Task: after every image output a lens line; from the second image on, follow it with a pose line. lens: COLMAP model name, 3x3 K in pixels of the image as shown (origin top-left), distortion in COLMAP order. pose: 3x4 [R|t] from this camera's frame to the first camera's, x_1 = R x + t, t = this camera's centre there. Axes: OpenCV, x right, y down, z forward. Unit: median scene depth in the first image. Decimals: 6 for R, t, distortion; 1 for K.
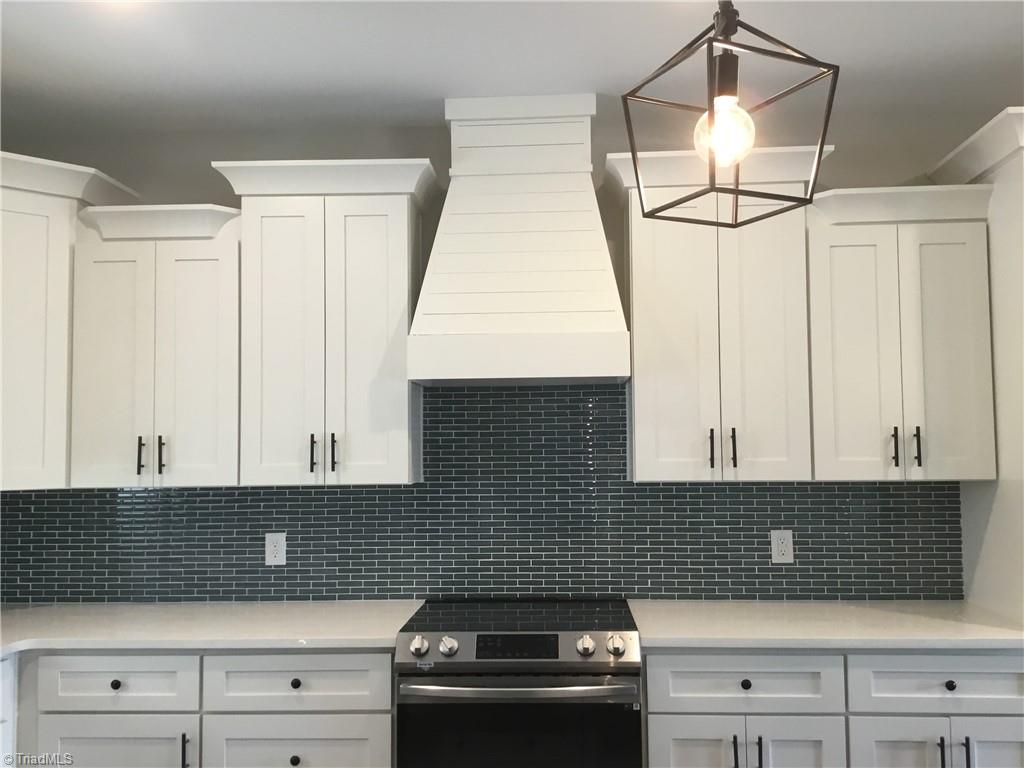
lens RADIAL K [[932.6, 0, 512.5], [0, 932.6, 389.9], [0, 0, 1]] dist [0.033671, 0.000000]
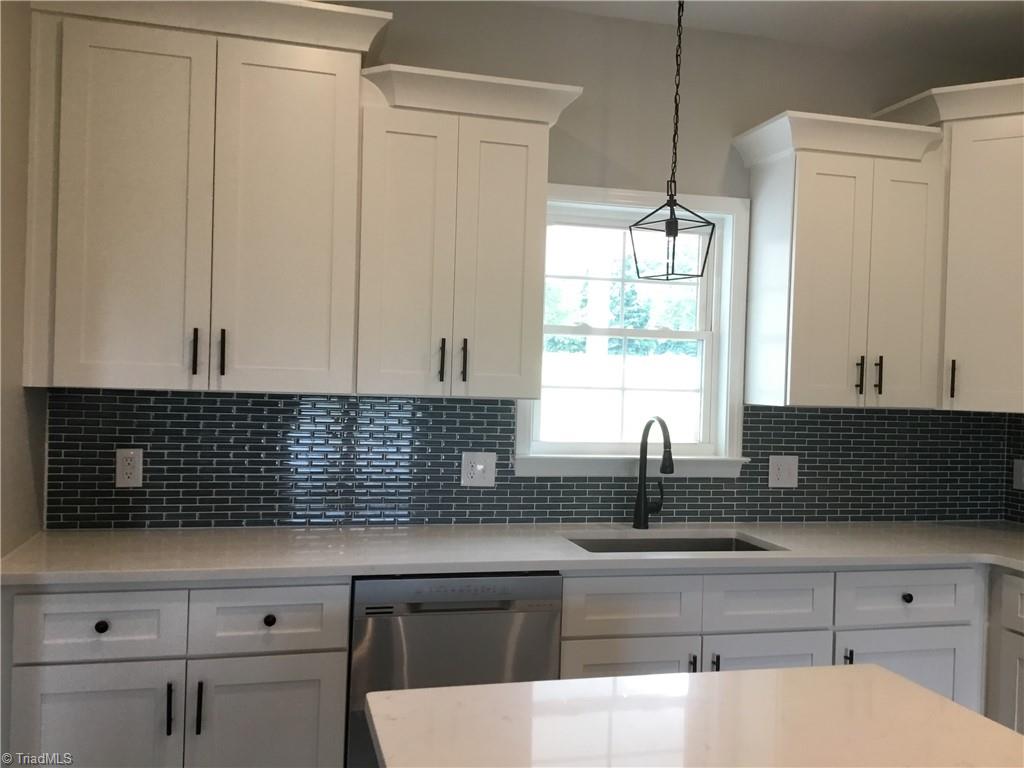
lens RADIAL K [[1067.0, 0, 511.8], [0, 1067.0, 383.1], [0, 0, 1]] dist [0.022611, 0.000000]
pose [[0.941598, 0.037237, 0.334673, -0.401265], [-0.066473, 0.994865, 0.076328, 0.005151], [-0.330112, -0.094117, 0.939238, 0.020113]]
